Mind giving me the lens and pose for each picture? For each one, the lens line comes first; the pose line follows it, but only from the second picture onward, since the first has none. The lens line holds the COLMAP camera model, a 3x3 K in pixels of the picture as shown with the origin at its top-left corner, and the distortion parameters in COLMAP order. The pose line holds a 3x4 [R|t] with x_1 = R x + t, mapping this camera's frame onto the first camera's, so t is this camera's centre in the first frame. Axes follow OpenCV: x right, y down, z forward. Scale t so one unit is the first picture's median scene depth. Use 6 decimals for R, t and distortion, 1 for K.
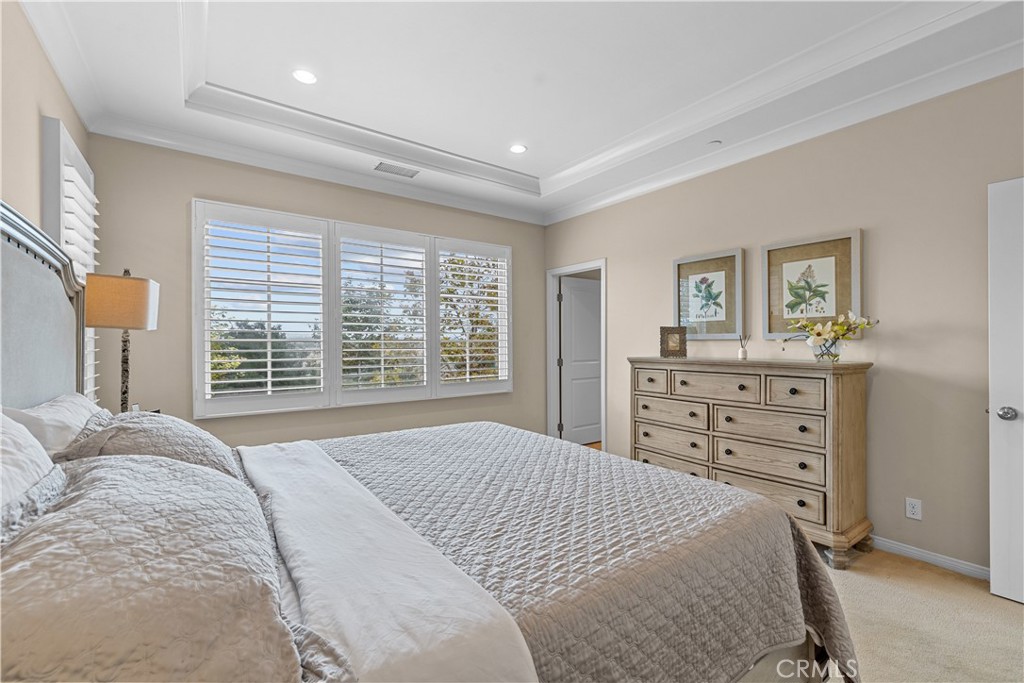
lens RADIAL K [[432.4, 0, 513.5], [0, 432.4, 338.4], [0, 0, 1]] dist [0.000883, -0.000101]
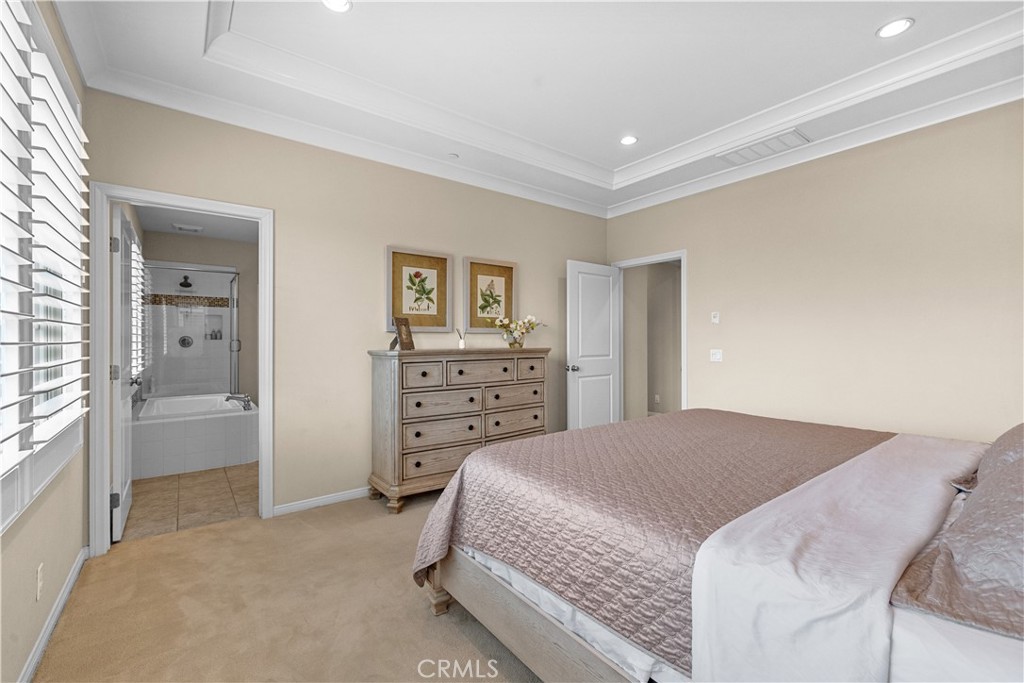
lens RADIAL K [[432.4, 0, 513.5], [0, 432.4, 338.4], [0, 0, 1]] dist [0.000883, -0.000101]
pose [[-0.021802, 0.002434, 0.999759, -0.651077], [-0.008100, 0.999964, -0.002611, 0.020890], [-0.999729, -0.008155, -0.021781, 0.870973]]
